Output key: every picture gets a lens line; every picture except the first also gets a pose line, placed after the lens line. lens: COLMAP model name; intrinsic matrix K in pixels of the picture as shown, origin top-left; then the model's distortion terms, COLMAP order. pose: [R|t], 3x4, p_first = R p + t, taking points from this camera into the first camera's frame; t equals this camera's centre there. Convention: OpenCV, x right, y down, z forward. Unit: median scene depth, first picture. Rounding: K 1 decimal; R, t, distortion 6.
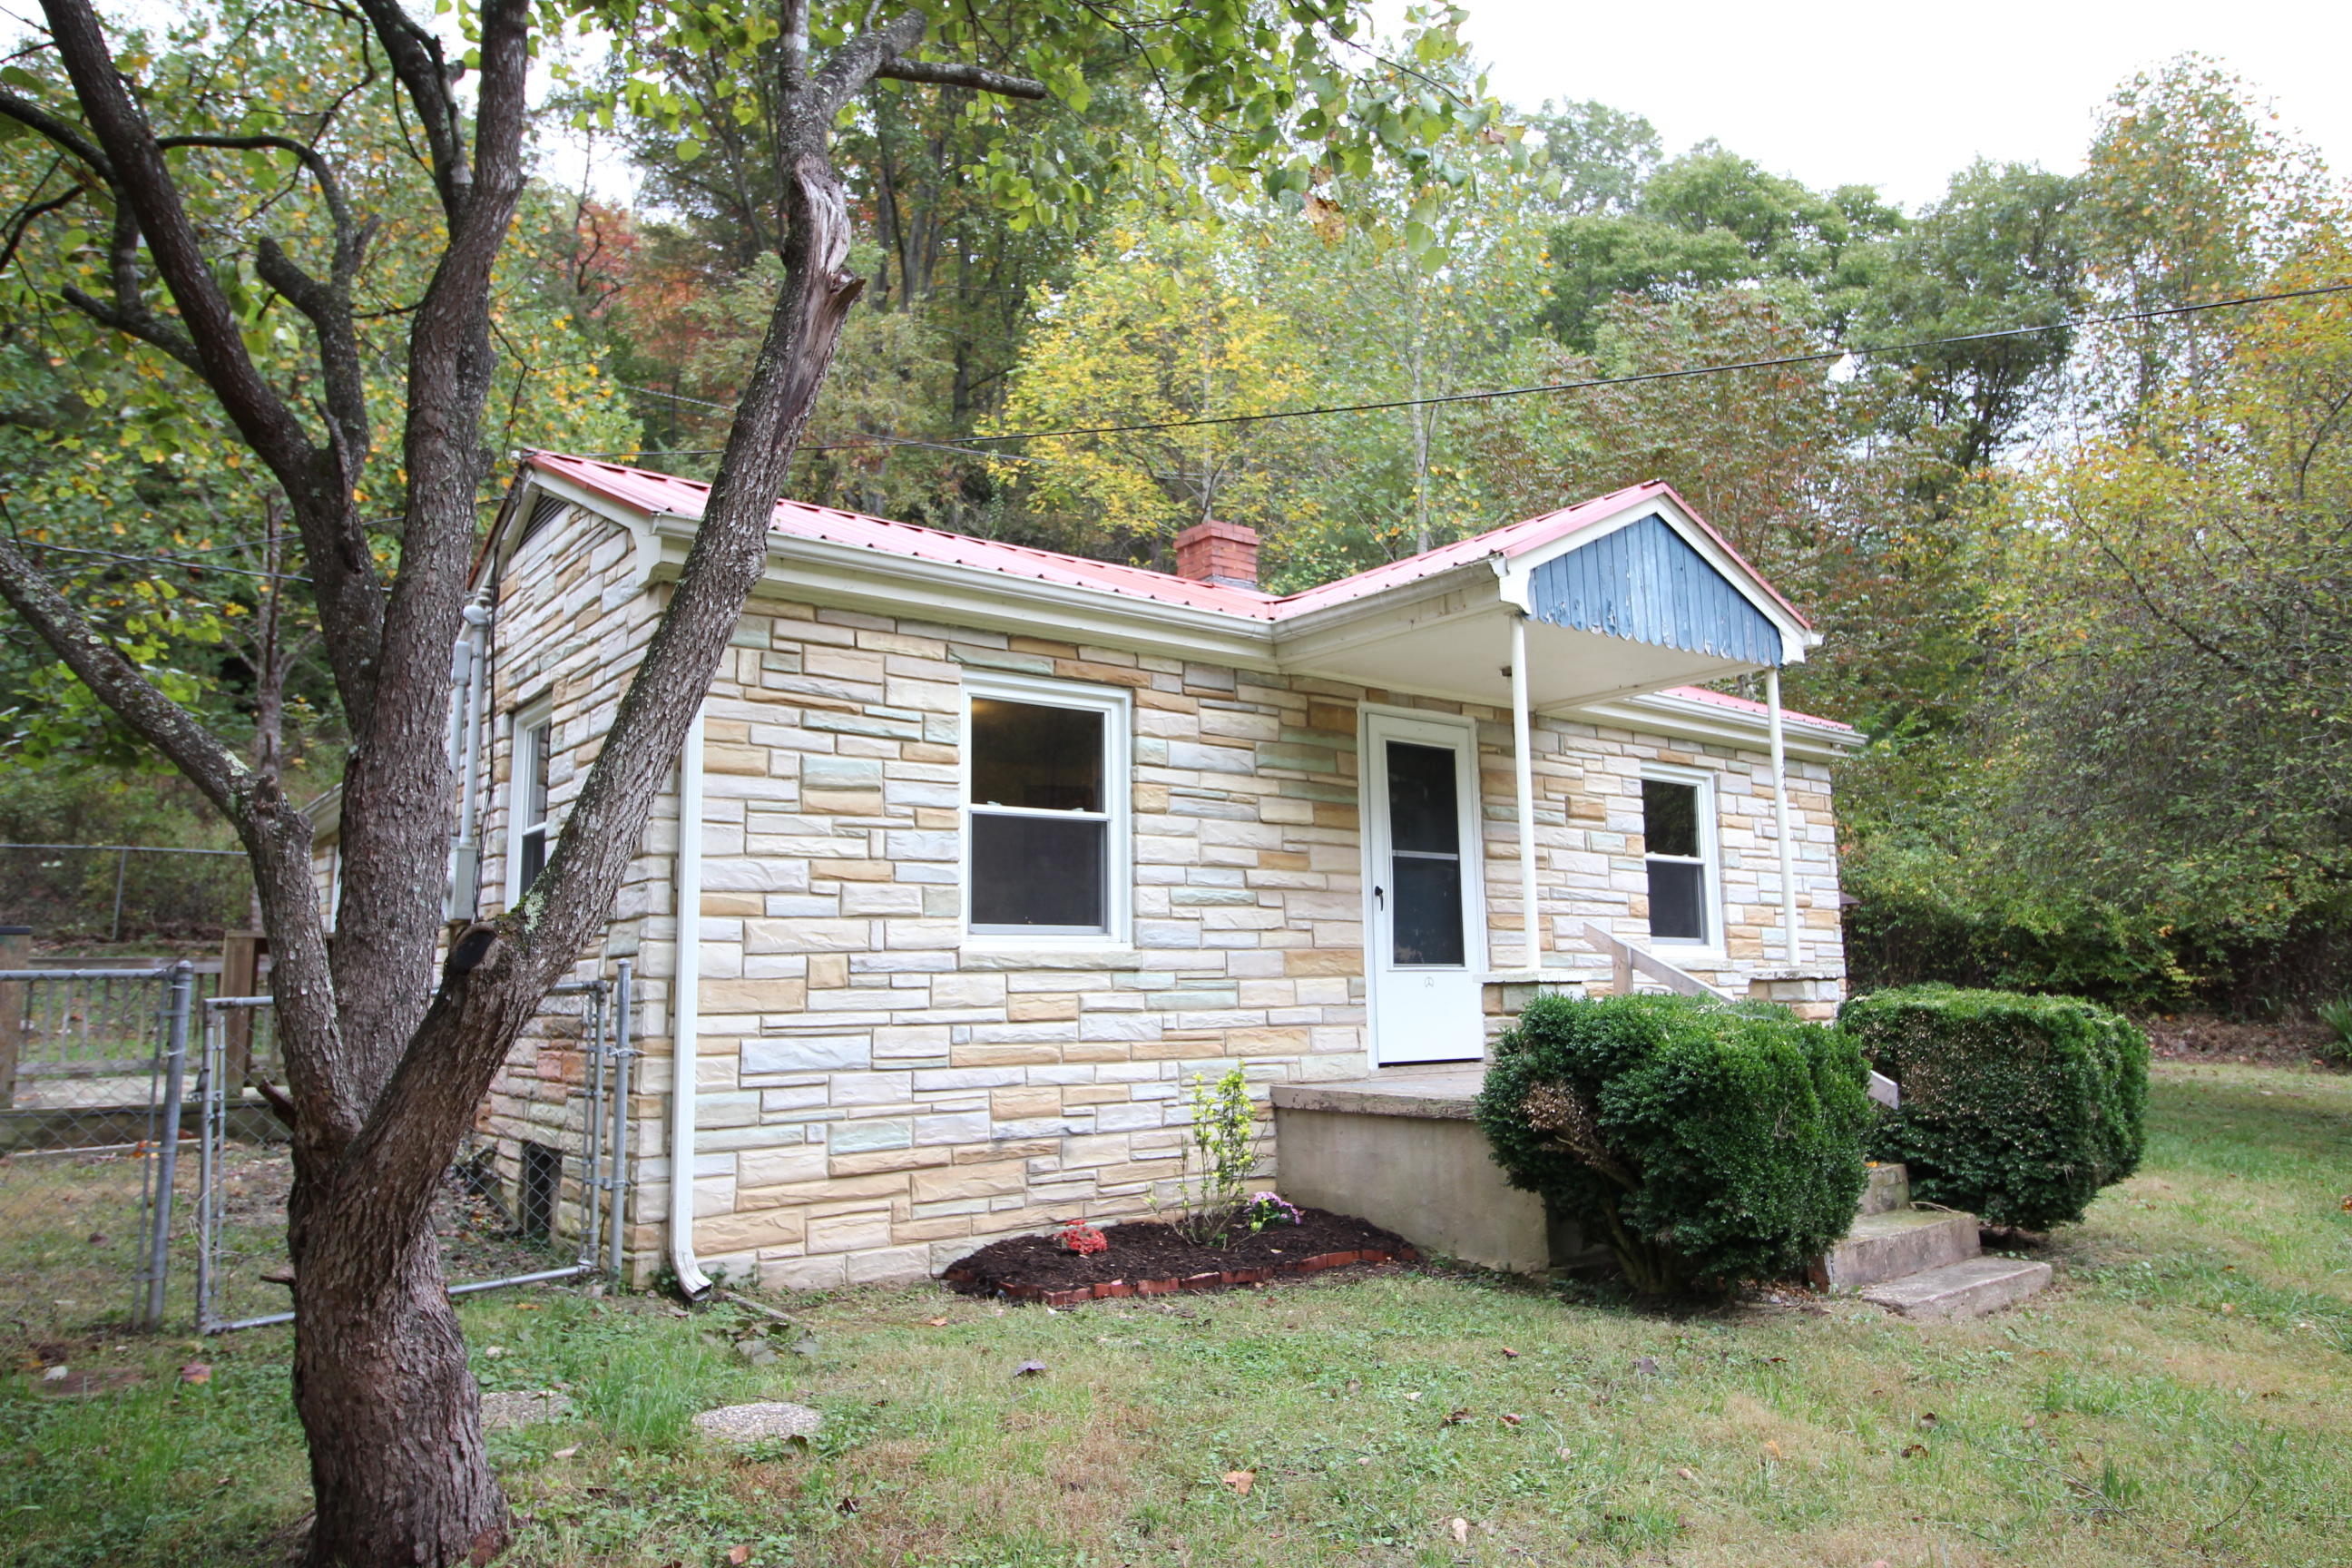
lens RADIAL K [[1497.5, 0, 1186.6], [0, 1497.5, 769.2], [0, 0, 1]] dist [0.005945, -0.007426]
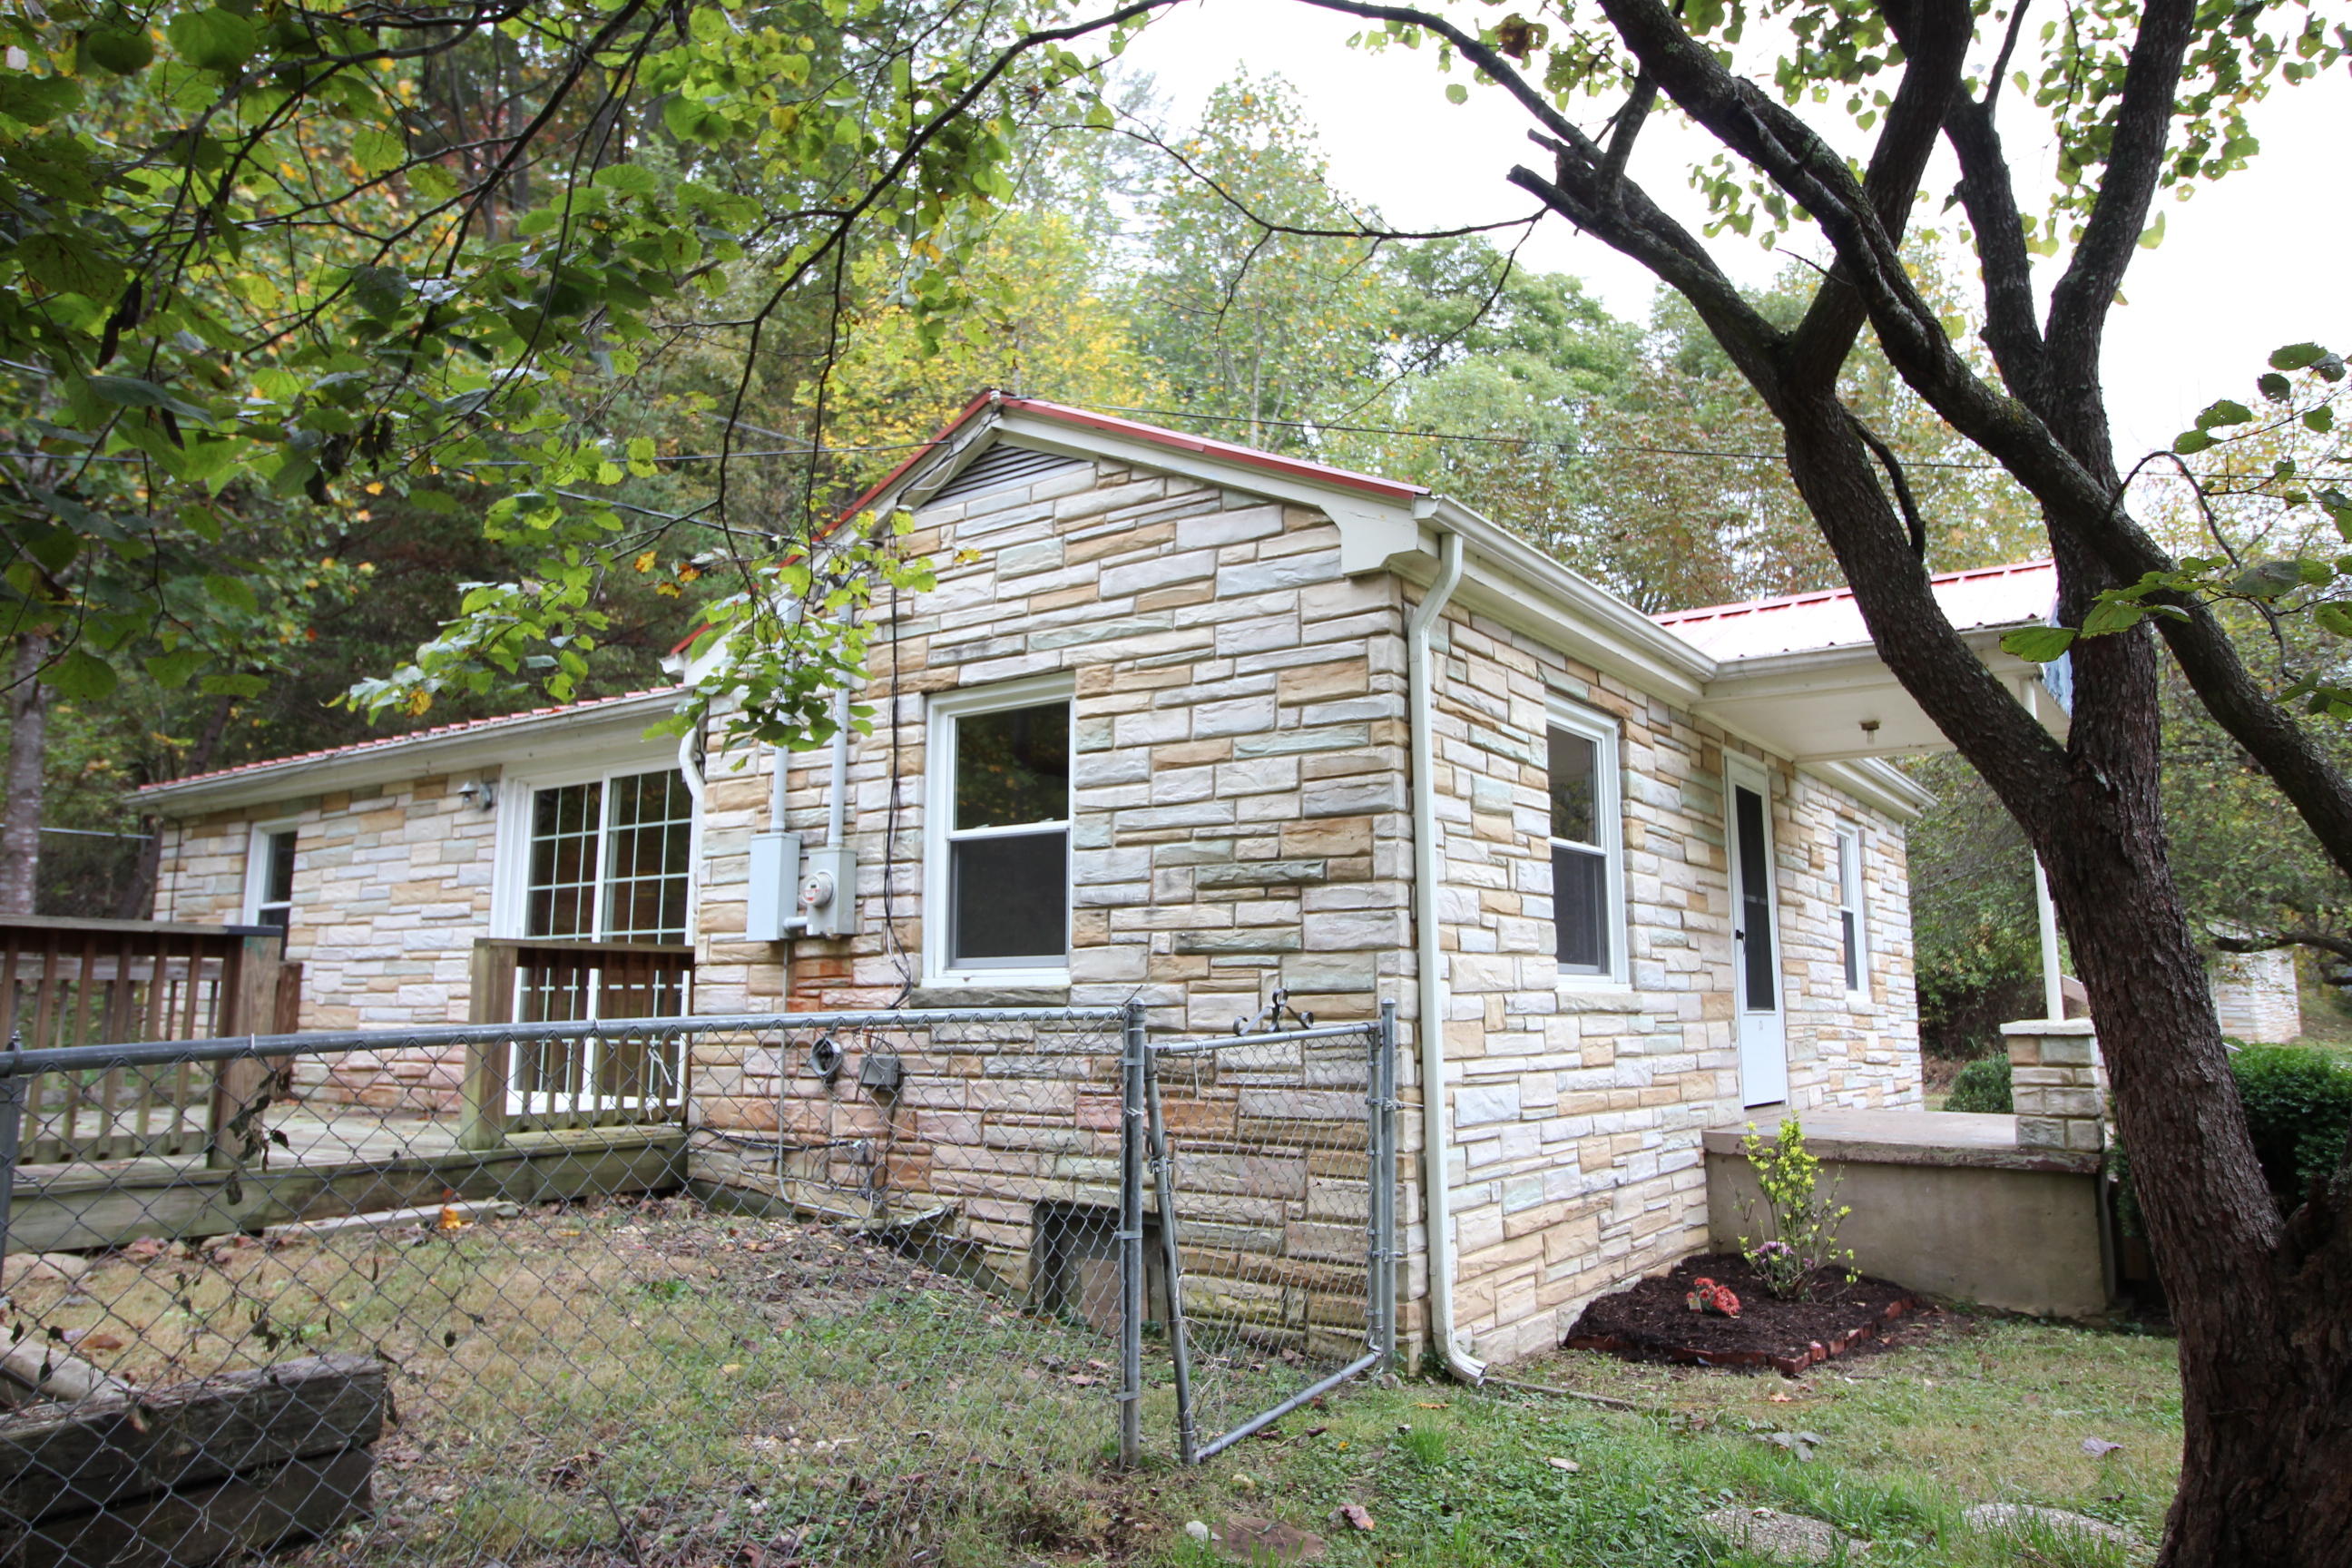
lens RADIAL K [[1497.5, 0, 1170.6], [0, 1497.5, 784.2], [0, 0, 1]] dist [0.005945, -0.007426]
pose [[0.961977, 0.059862, 0.266489, -0.618909], [-0.059918, 0.998172, -0.007928, 0.013780], [-0.266477, -0.008341, 0.963805, 0.160584]]
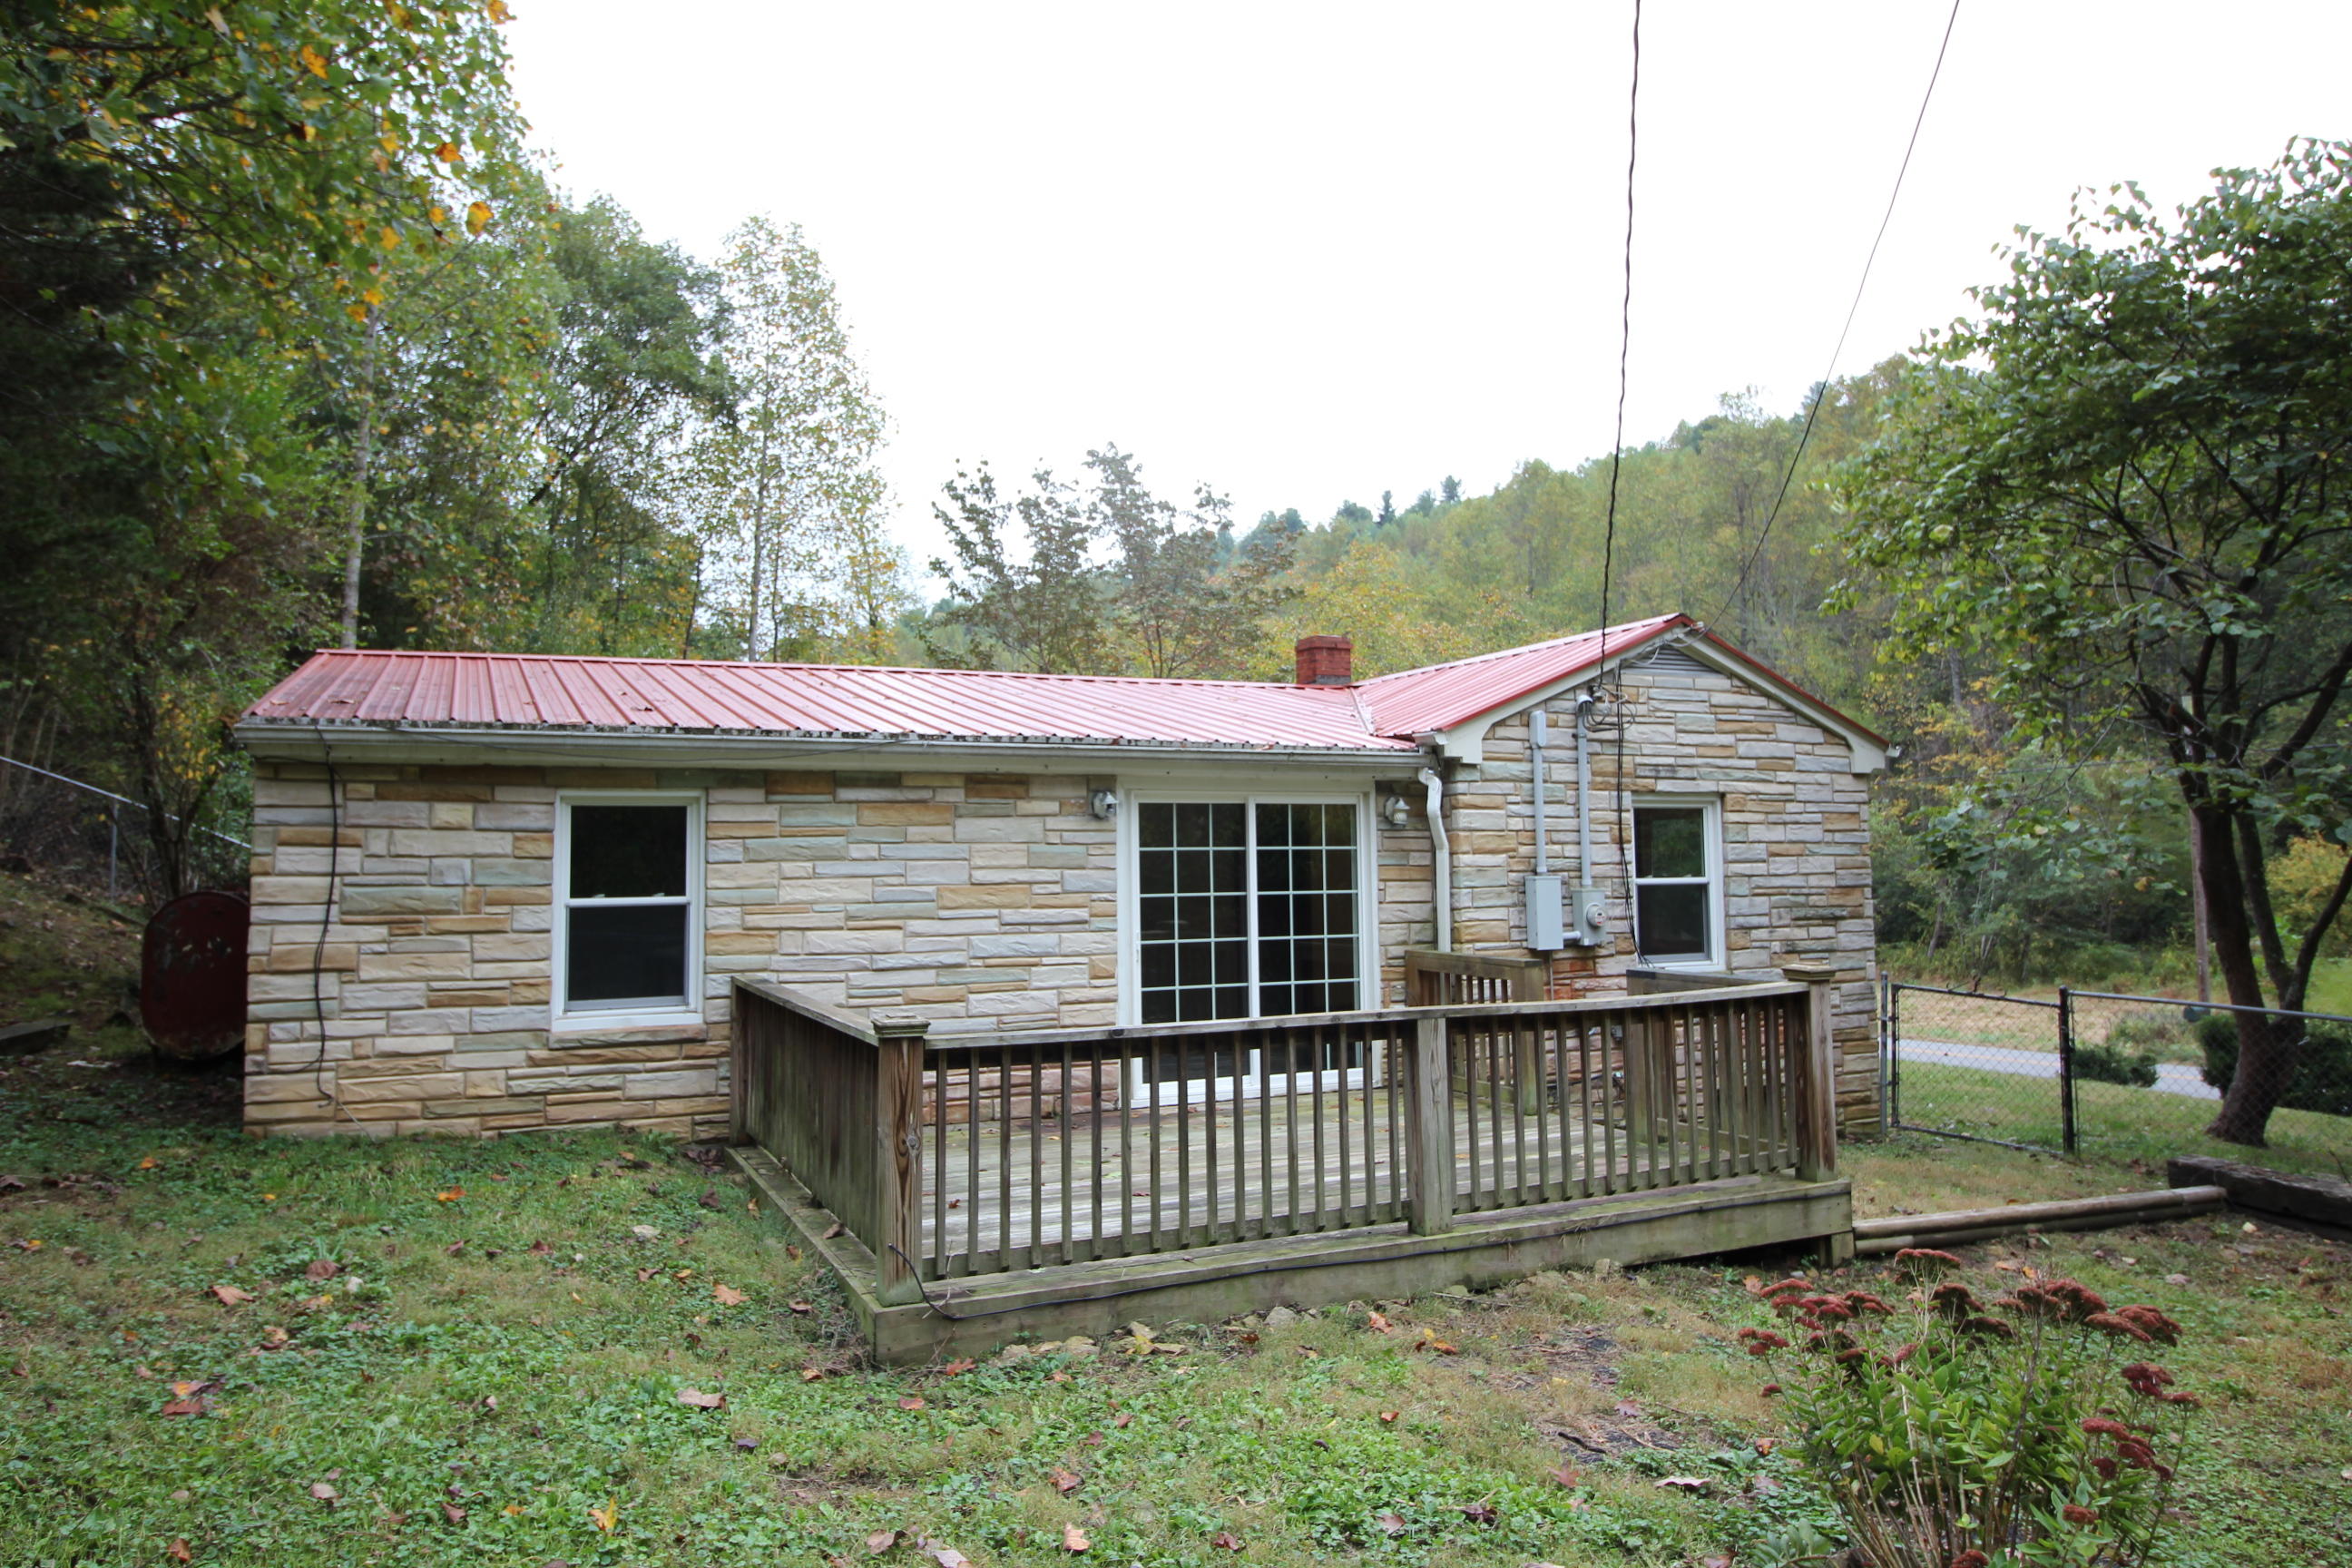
lens RADIAL K [[1497.5, 0, 1119.9], [0, 1497.5, 767.1], [0, 0, 1]] dist [0.005945, -0.007426]
pose [[0.269598, 0.069784, 0.960441, -2.149351], [-0.144251, 0.989044, -0.031371, 0.056159], [-0.952107, -0.130087, 0.276711, 1.214611]]
